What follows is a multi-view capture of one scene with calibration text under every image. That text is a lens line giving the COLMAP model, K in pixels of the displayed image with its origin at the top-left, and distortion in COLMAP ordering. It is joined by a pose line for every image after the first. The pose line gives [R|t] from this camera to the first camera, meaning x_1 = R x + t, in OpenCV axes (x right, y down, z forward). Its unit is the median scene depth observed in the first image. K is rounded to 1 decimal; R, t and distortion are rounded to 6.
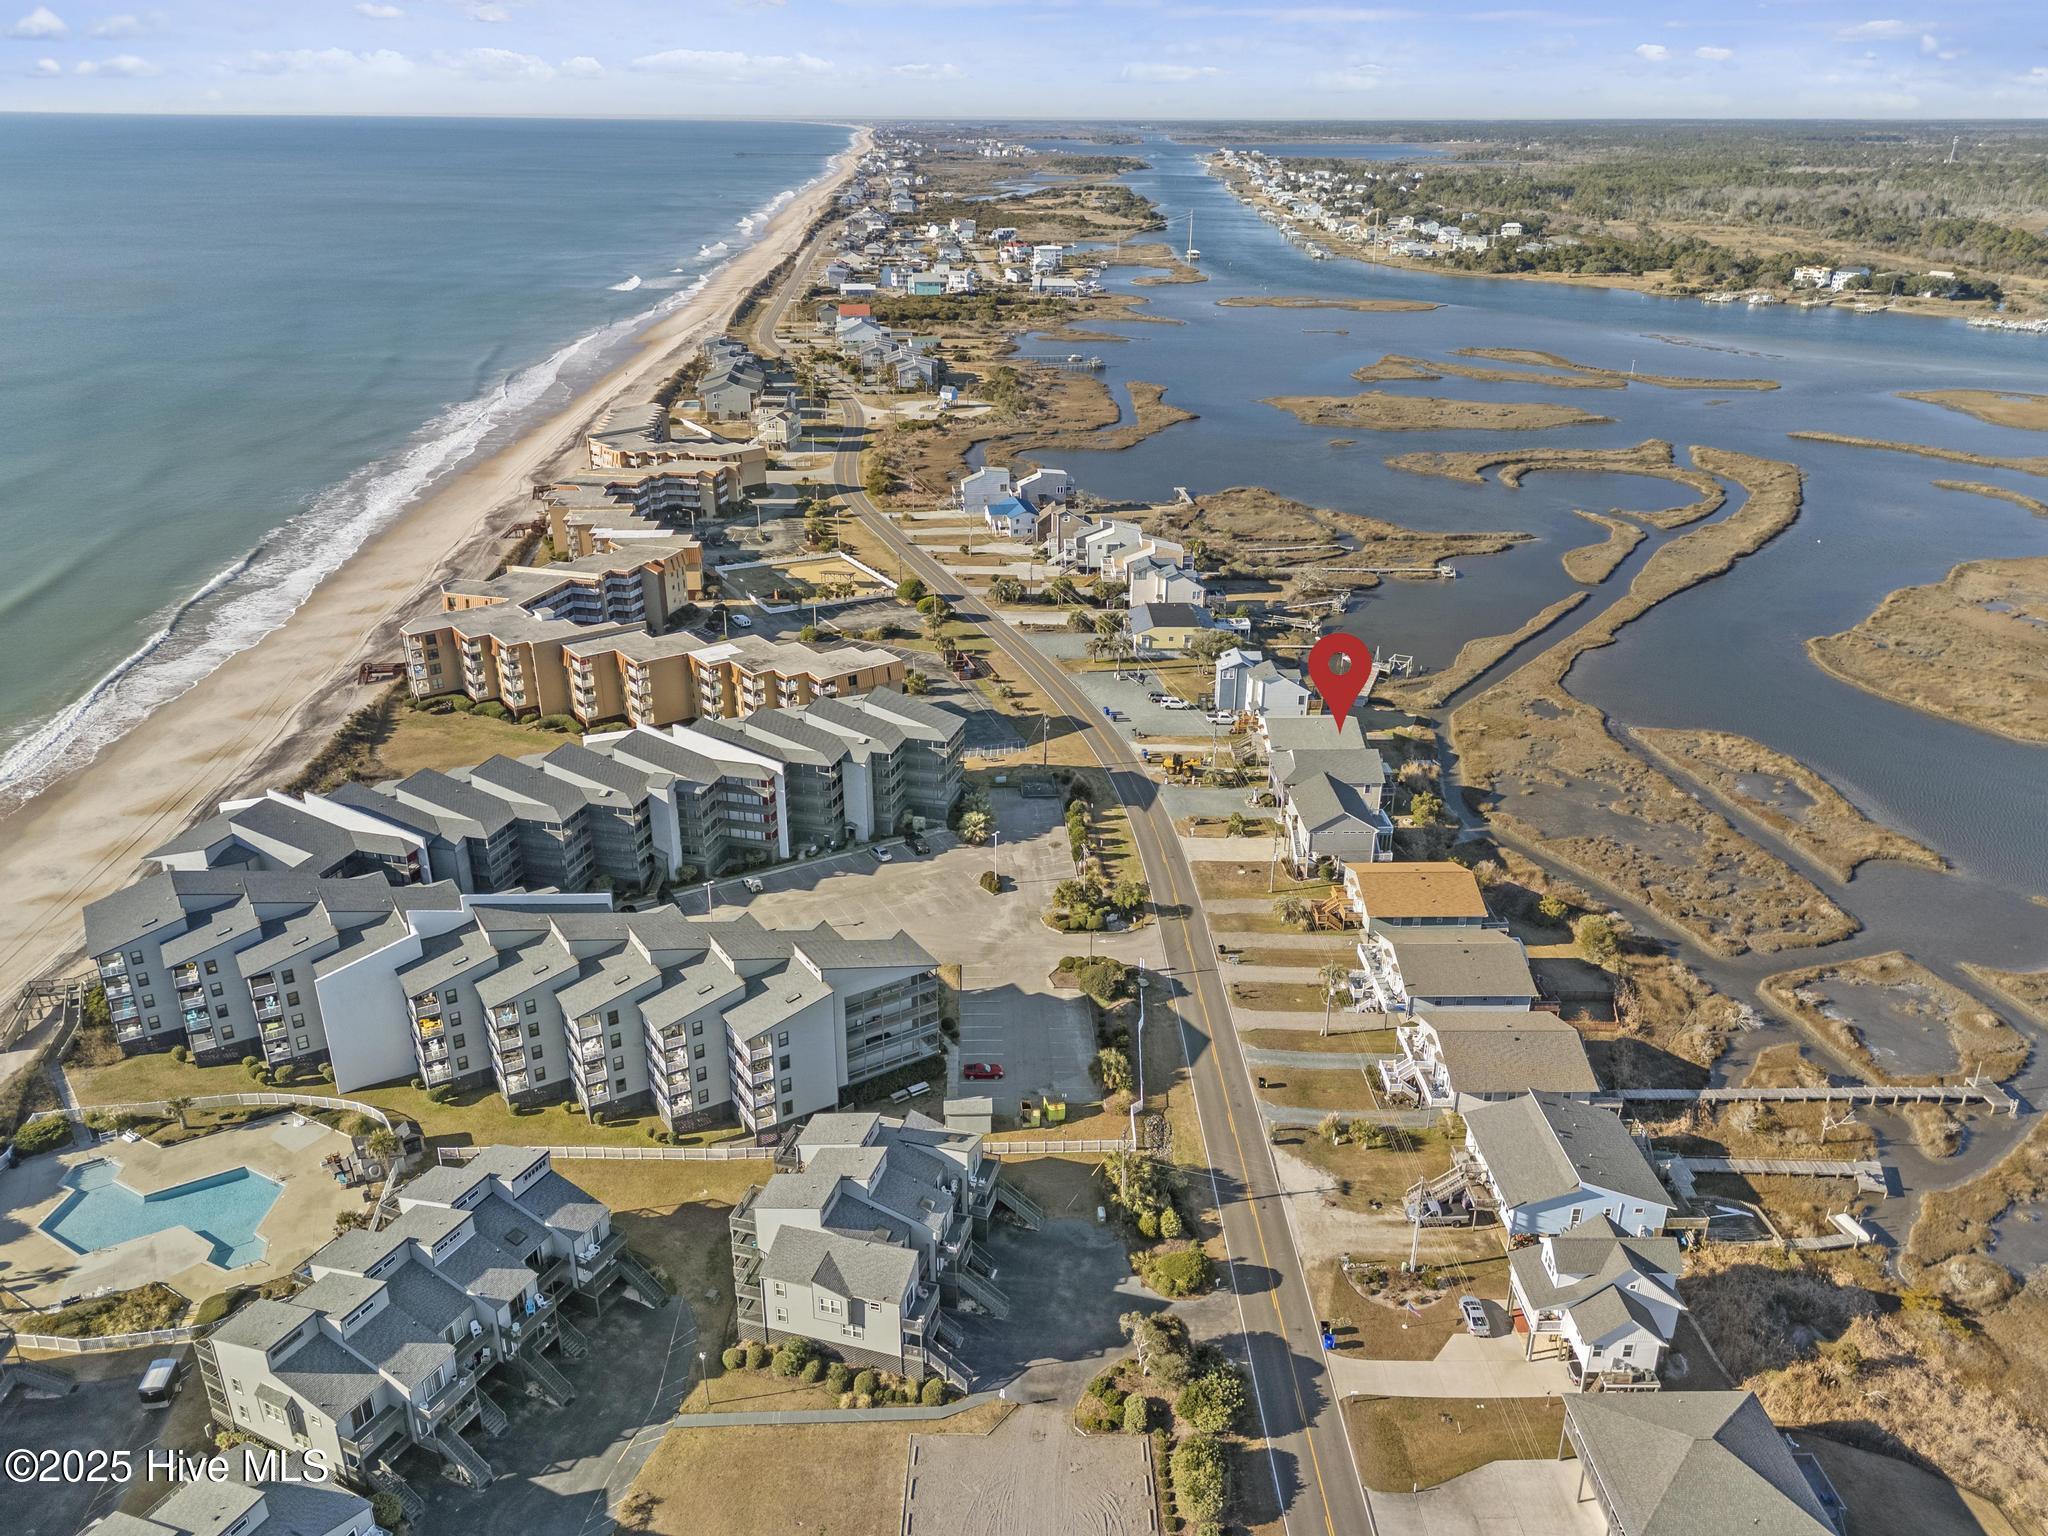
lens RADIAL K [[1485.7, 0, 1024.0], [0, 1485.7, 768.0], [0, 0, 1]] dist [0.064507, -0.063137]
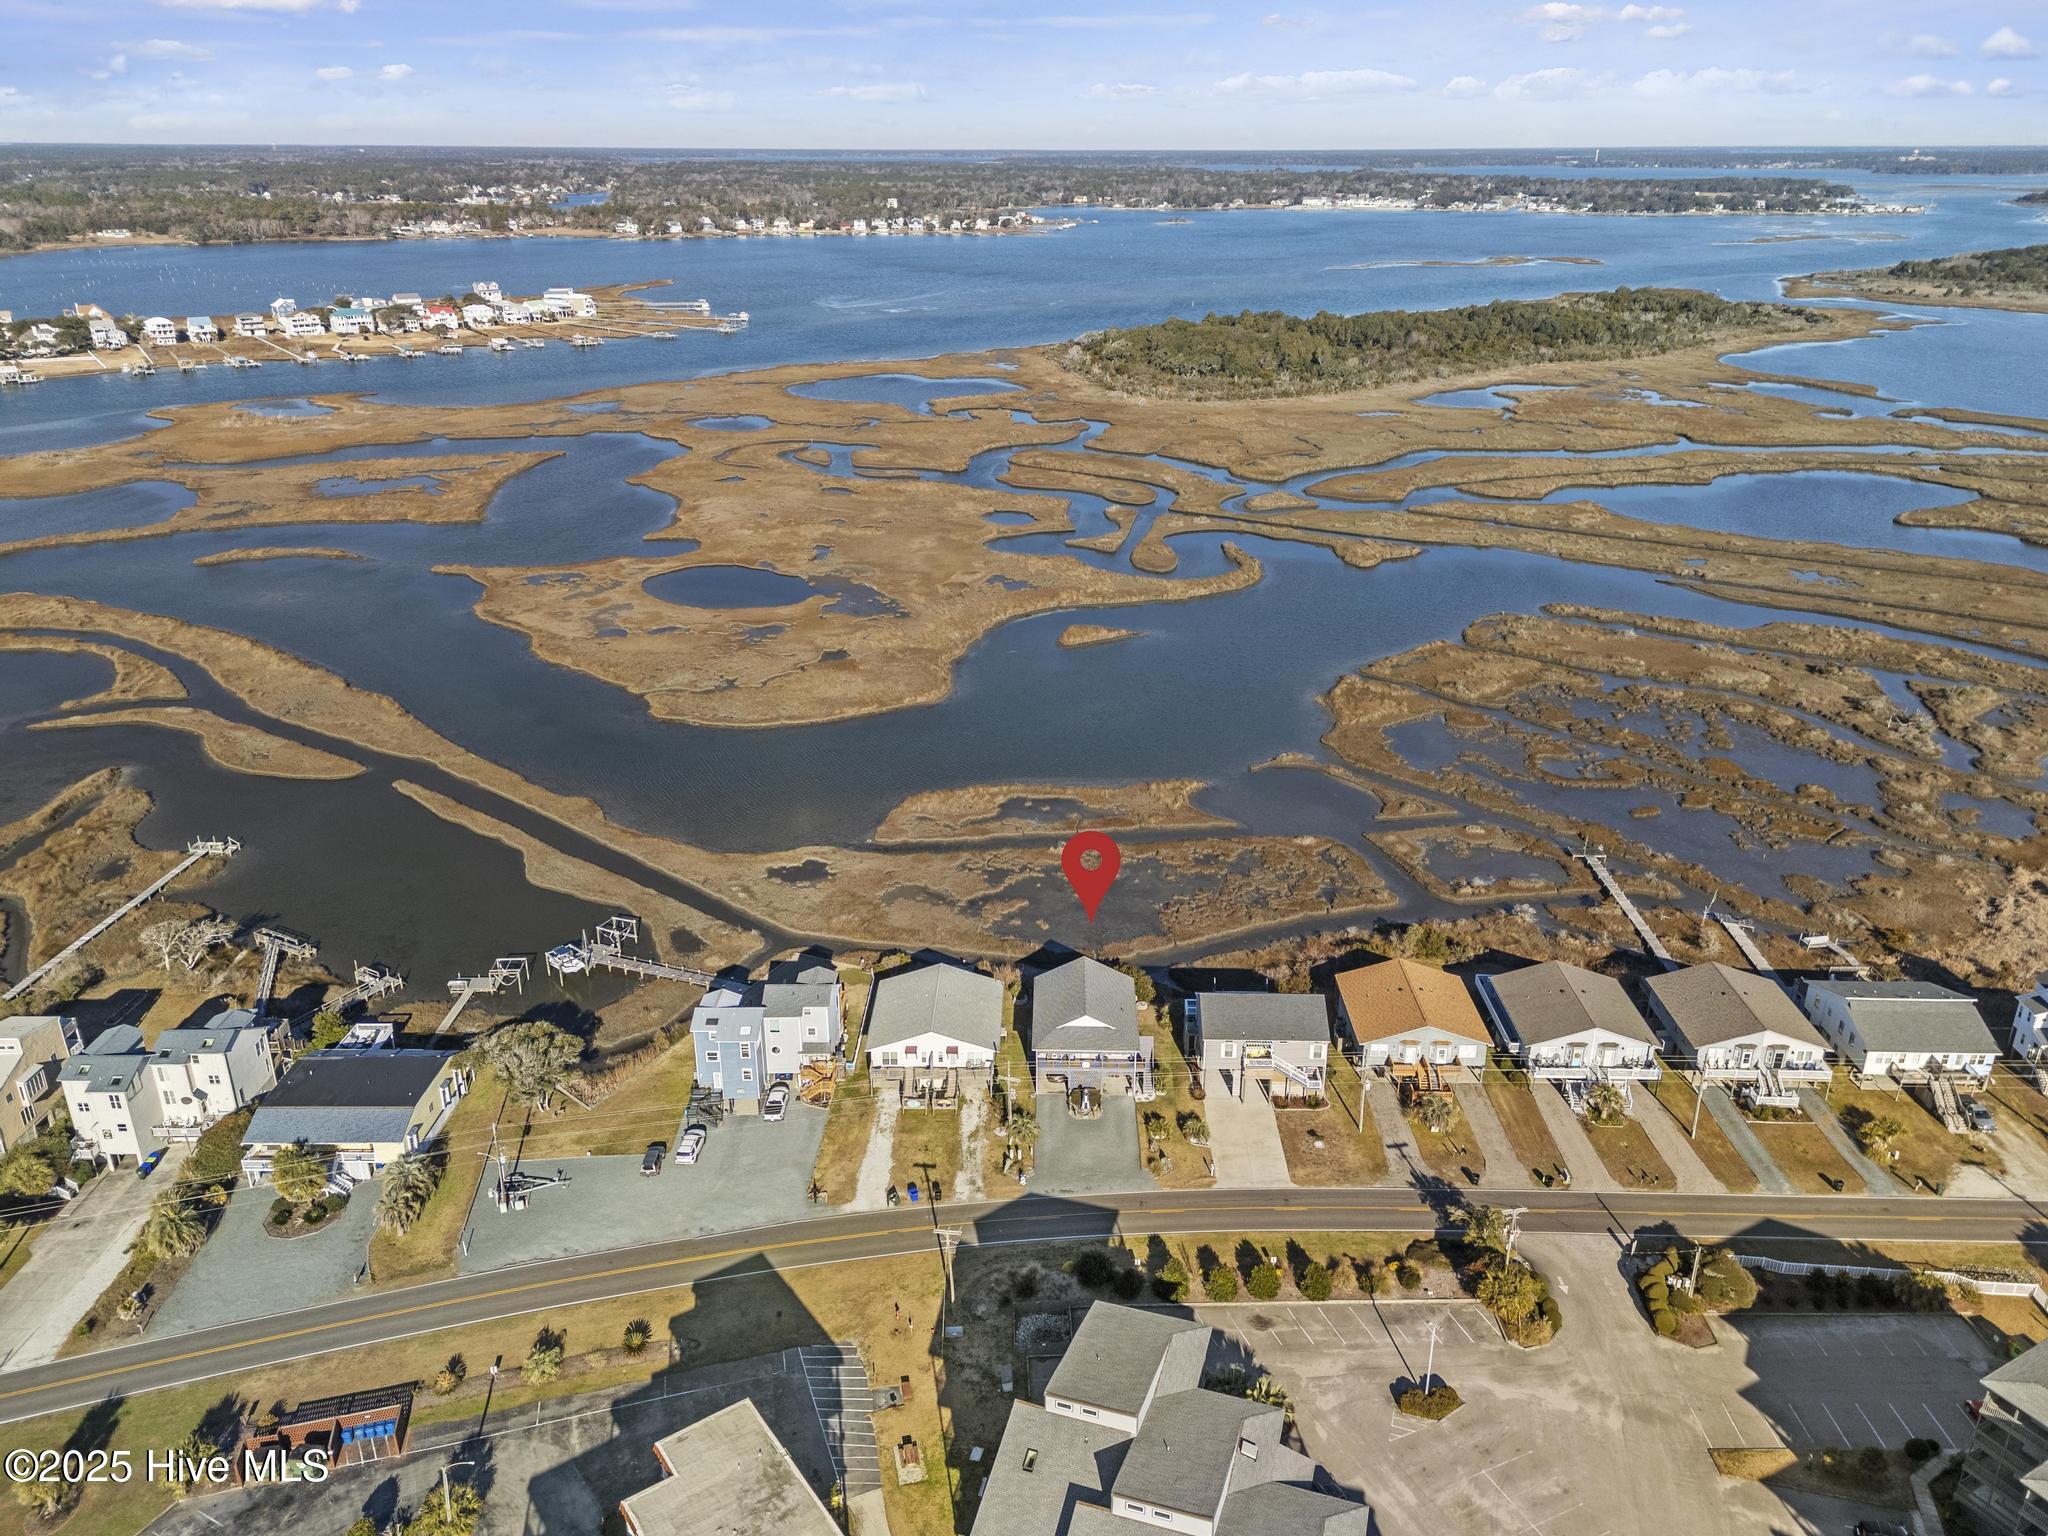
lens RADIAL K [[1485.7, 0, 1024.0], [0, 1485.7, 768.0], [0, 0, 1]] dist [0.064507, -0.063137]
pose [[0.041040, -0.384385, 0.922260, -0.399517], [0.400421, 0.852000, 0.337283, -0.335975], [-0.915412, 0.355450, 0.188881, 0.767410]]
